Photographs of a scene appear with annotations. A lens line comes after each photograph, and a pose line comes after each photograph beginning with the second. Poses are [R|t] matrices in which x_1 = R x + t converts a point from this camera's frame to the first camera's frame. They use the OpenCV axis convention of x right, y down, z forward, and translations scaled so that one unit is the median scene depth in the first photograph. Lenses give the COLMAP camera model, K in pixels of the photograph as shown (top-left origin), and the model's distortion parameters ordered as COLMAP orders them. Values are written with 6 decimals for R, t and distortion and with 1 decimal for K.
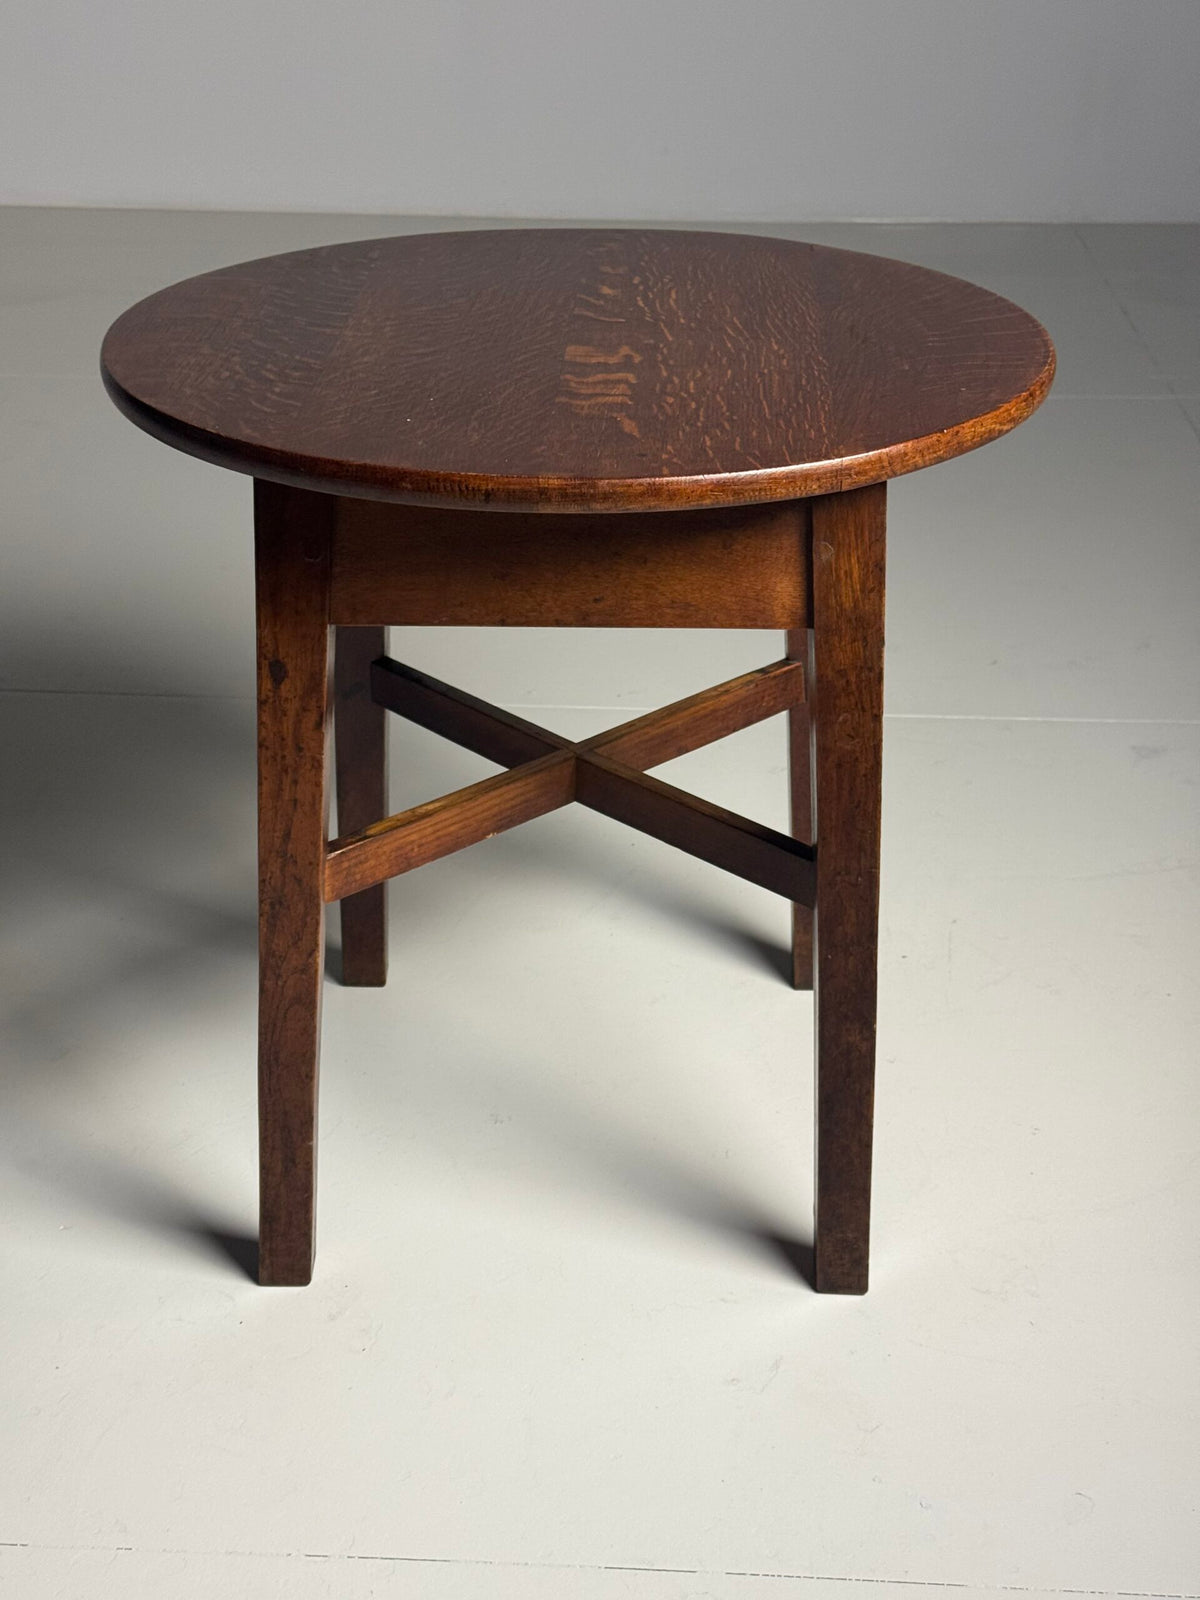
lens RADIAL K [[2251.7, 0, 610.1], [0, 2251.7, 799.3], [0, 0, 1]] dist [0.161938, -0.071612]
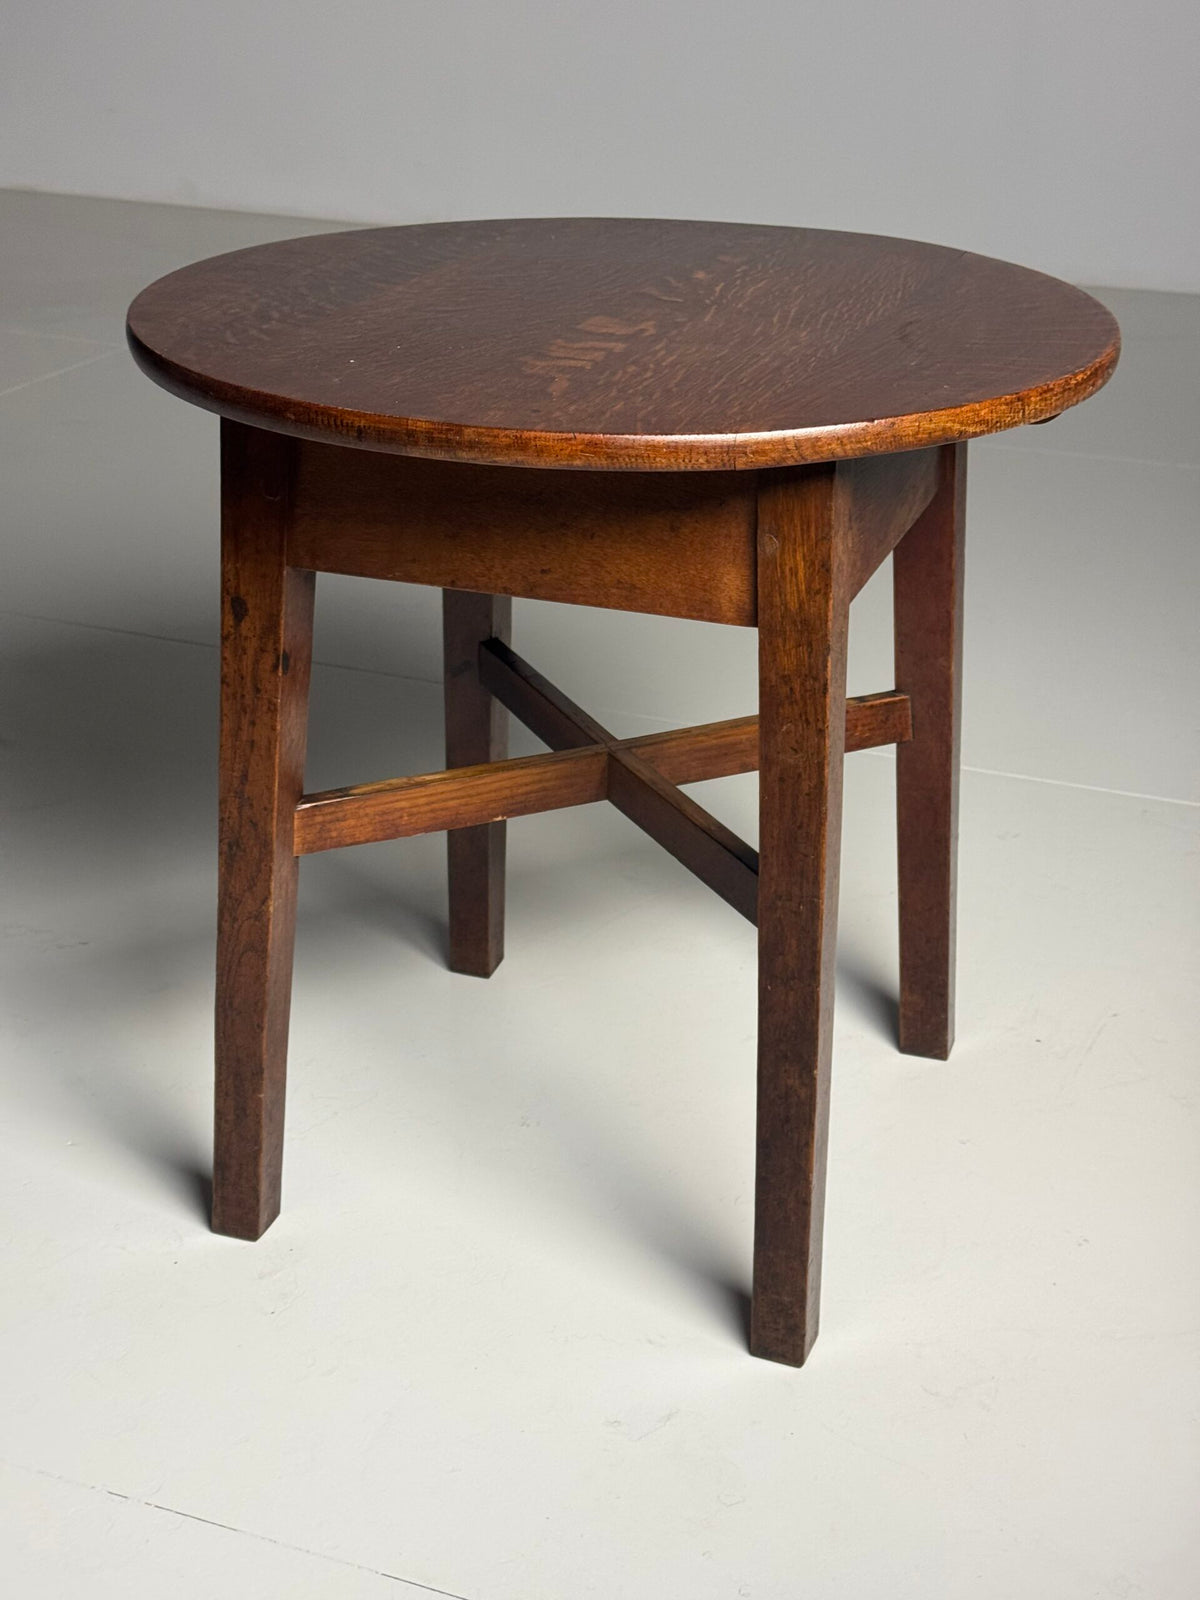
lens RADIAL K [[2251.7, 0, 610.1], [0, 2251.7, 799.3], [0, 0, 1]] dist [0.161938, -0.071612]
pose [[0.949309, 0.137613, -0.282622, 0.301497], [-0.147829, 0.988899, -0.015038, 0.017517], [0.277415, 0.056055, 0.959113, 0.091943]]
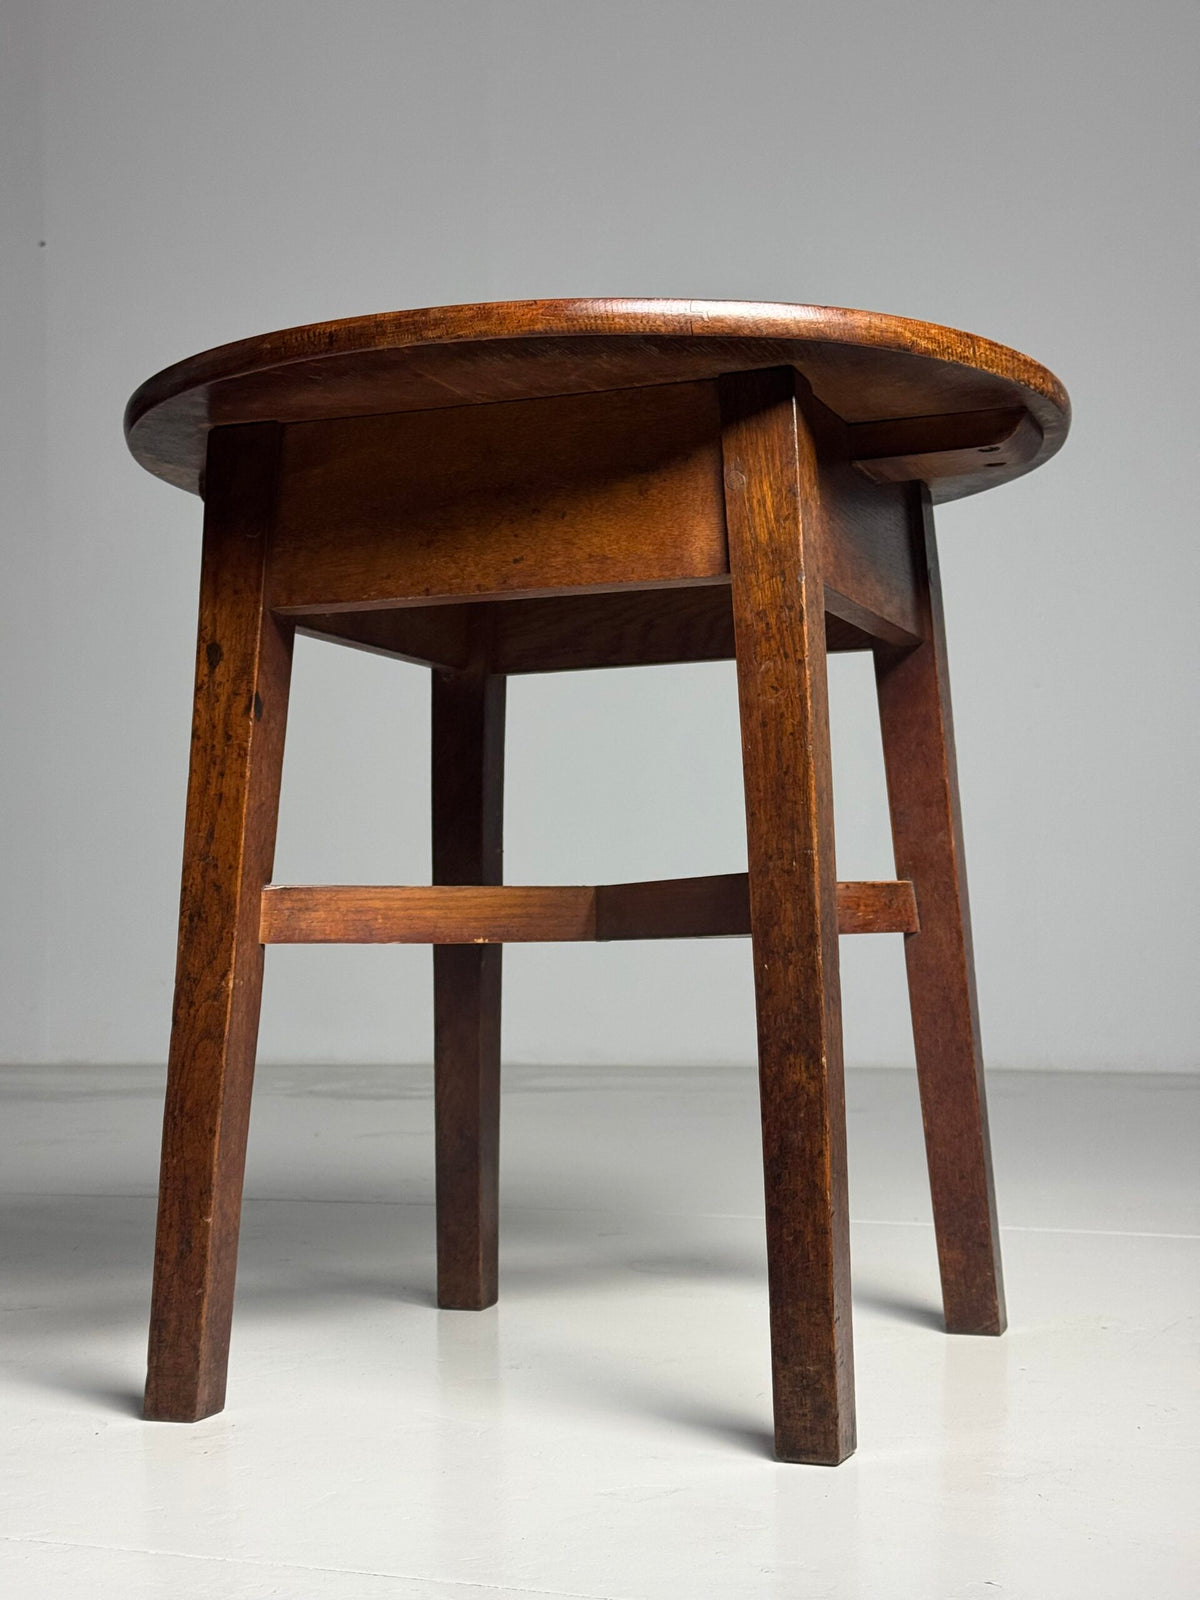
lens RADIAL K [[2251.7, 0, 610.1], [0, 2251.7, 799.3], [0, 0, 1]] dist [0.161938, -0.071612]
pose [[0.944447, -0.040051, -0.326214, 0.337590], [-0.126971, 0.871026, -0.474544, 0.446768], [0.303147, 0.489602, 0.817553, 0.271140]]
